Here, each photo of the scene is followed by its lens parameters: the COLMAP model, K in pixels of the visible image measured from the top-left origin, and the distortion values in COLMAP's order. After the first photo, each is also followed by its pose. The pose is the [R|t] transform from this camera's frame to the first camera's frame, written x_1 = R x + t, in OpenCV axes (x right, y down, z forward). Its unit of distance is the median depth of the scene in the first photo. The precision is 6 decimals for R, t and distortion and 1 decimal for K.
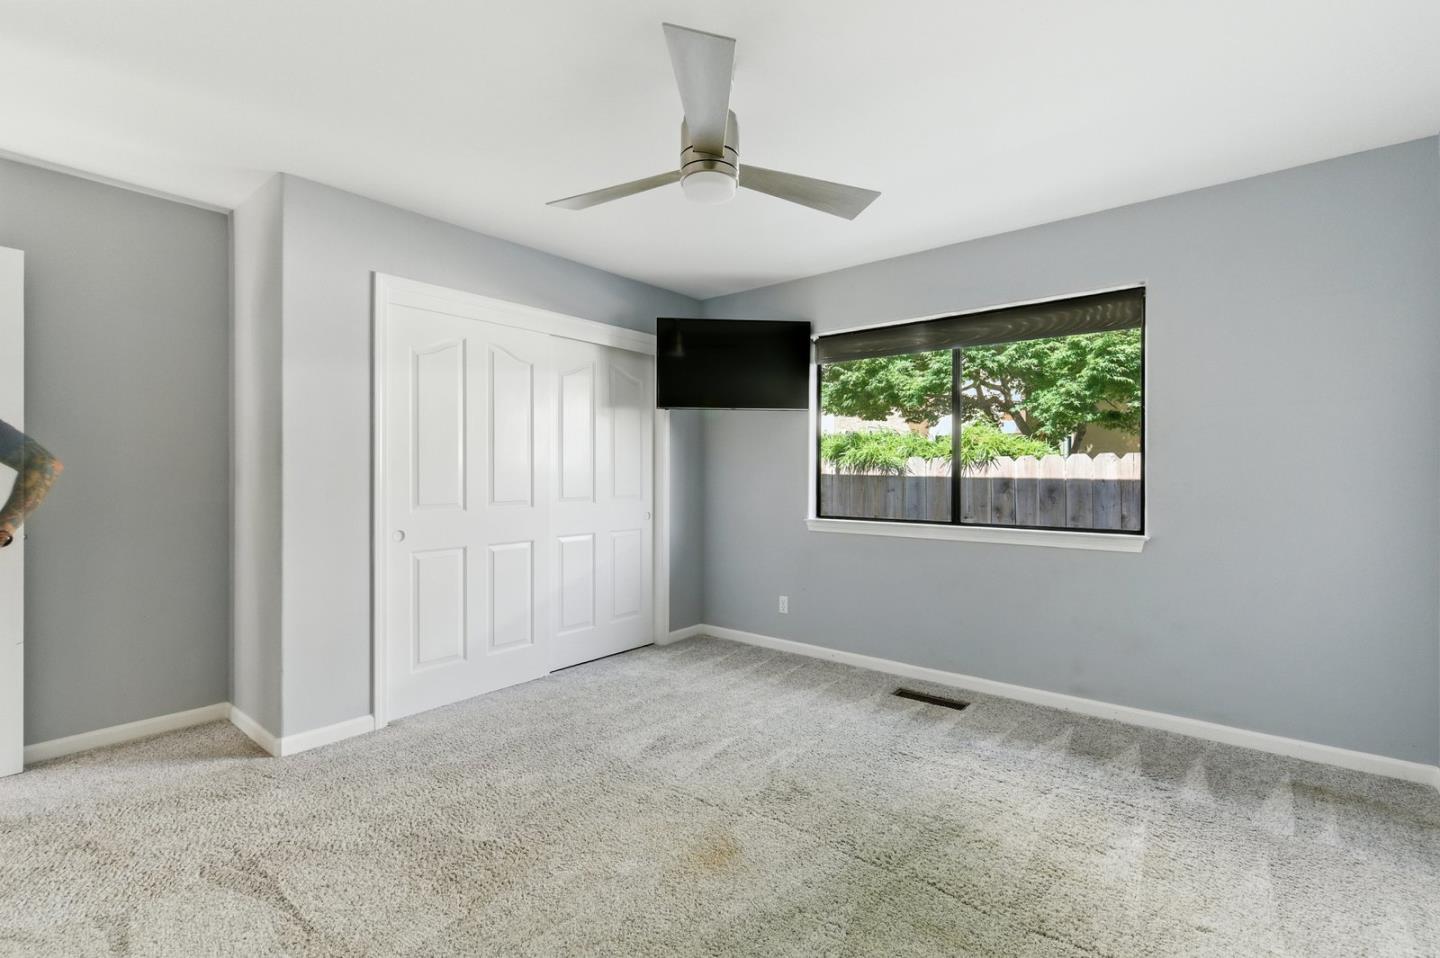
lens RADIAL K [[659.4, 0, 718.5], [0, 659.4, 473.9], [0, 0, 1]] dist [0.000603, -0.001265]
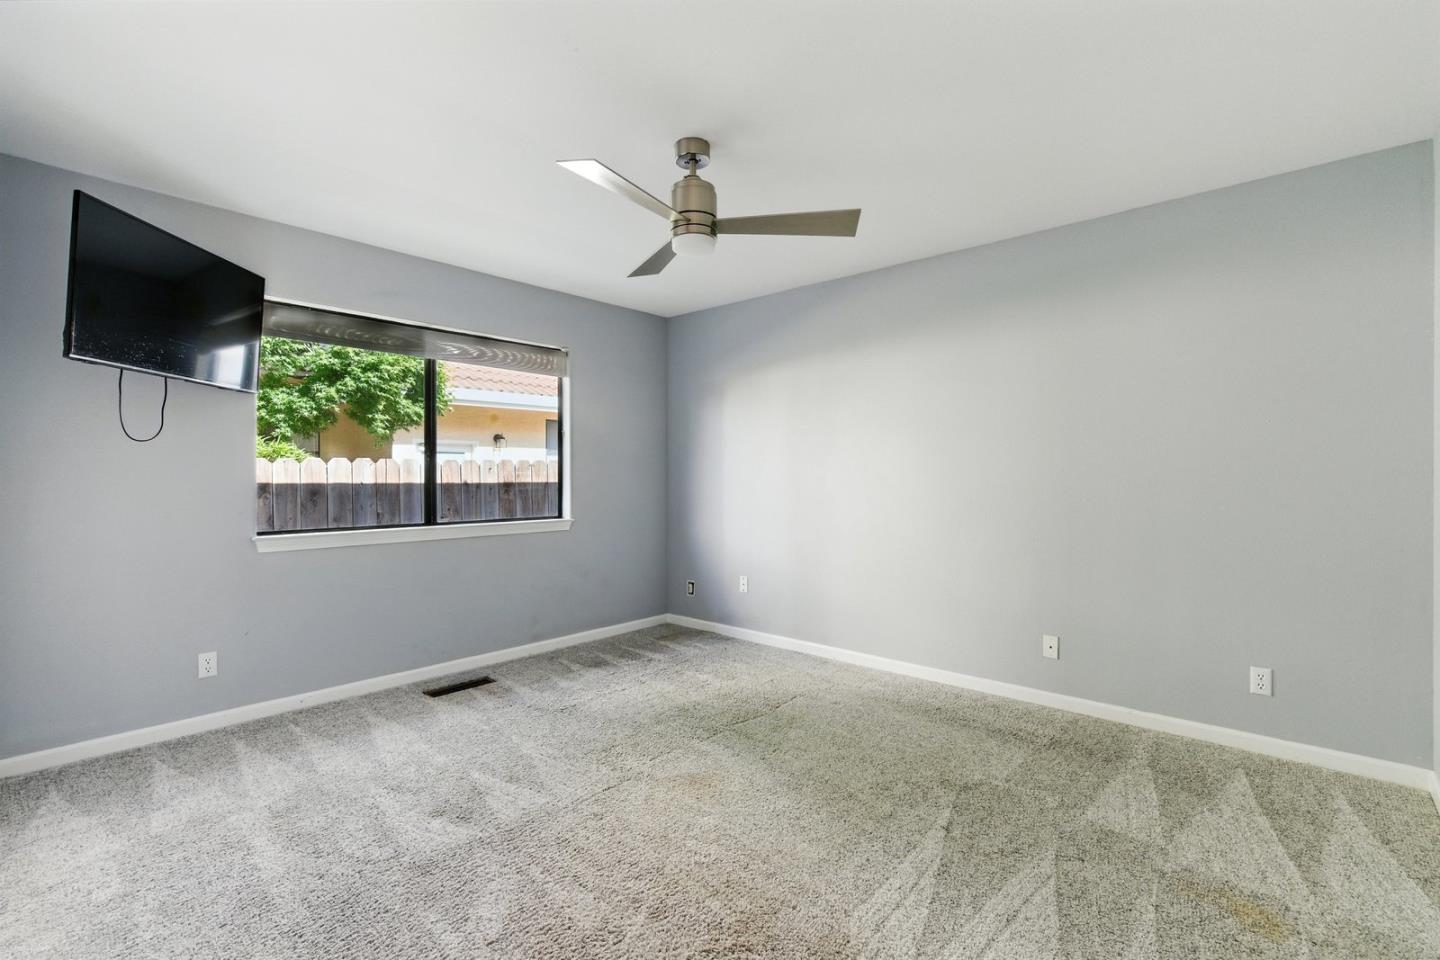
lens RADIAL K [[659.4, 0, 718.9], [0, 659.4, 478.0], [0, 0, 1]] dist [0.000603, -0.001265]
pose [[0.027776, -0.004294, 0.999605, -0.749148], [0.003200, 0.999986, 0.004207, -0.002369], [-0.999609, 0.003082, 0.027790, 0.555223]]
